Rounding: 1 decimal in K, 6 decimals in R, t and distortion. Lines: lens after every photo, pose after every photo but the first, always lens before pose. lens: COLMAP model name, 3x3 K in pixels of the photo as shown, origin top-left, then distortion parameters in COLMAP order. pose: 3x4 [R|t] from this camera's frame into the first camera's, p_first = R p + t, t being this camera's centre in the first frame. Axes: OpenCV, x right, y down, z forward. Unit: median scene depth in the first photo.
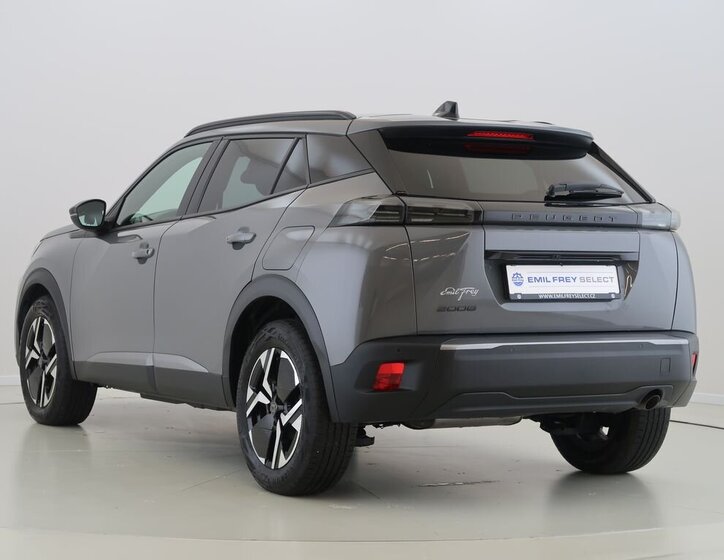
lens RADIAL K [[568.4, 0, 364.4], [0, 568.4, 283.5], [0, 0, 1]] dist [-0.004666, -0.008702]
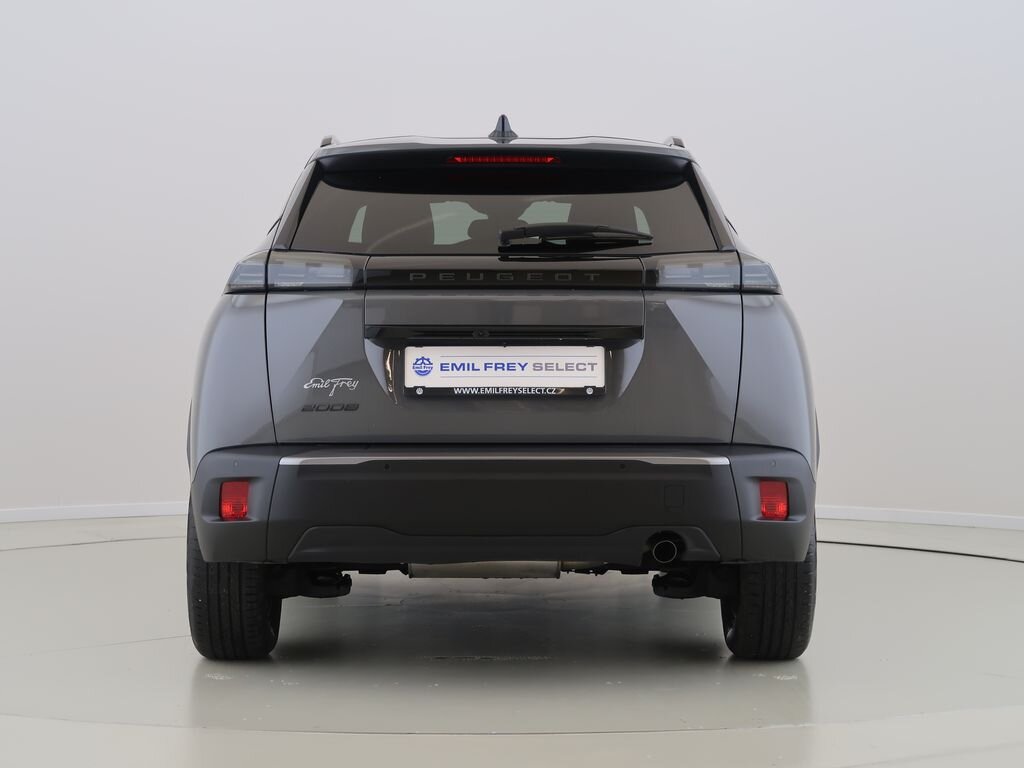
lens RADIAL K [[760.8, 0, 506.6], [0, 760.8, 378.9], [0, 0, 1]] dist [0.036119, 0.002435]
pose [[0.984566, 0.001643, -0.175006, 0.504568], [-0.000319, 0.999971, 0.007593, 0.000718], [0.175014, -0.007421, 0.984538, 0.089843]]
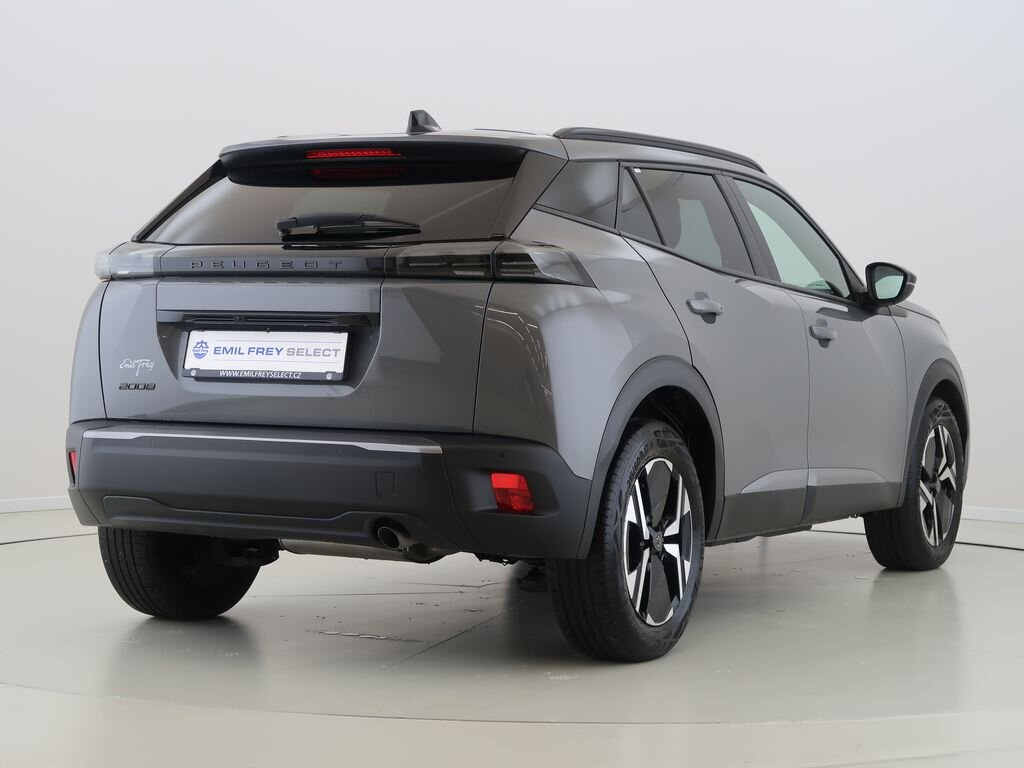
lens RADIAL K [[779.8, 0, 536.5], [0, 779.8, 346.6], [0, 0, 1]] dist [-0.062152, -0.000177]
pose [[0.945619, 0.013898, -0.324978, 0.997638], [-0.021963, 0.999535, -0.021161, 0.000211], [0.324533, 0.027148, 0.945485, 0.193182]]
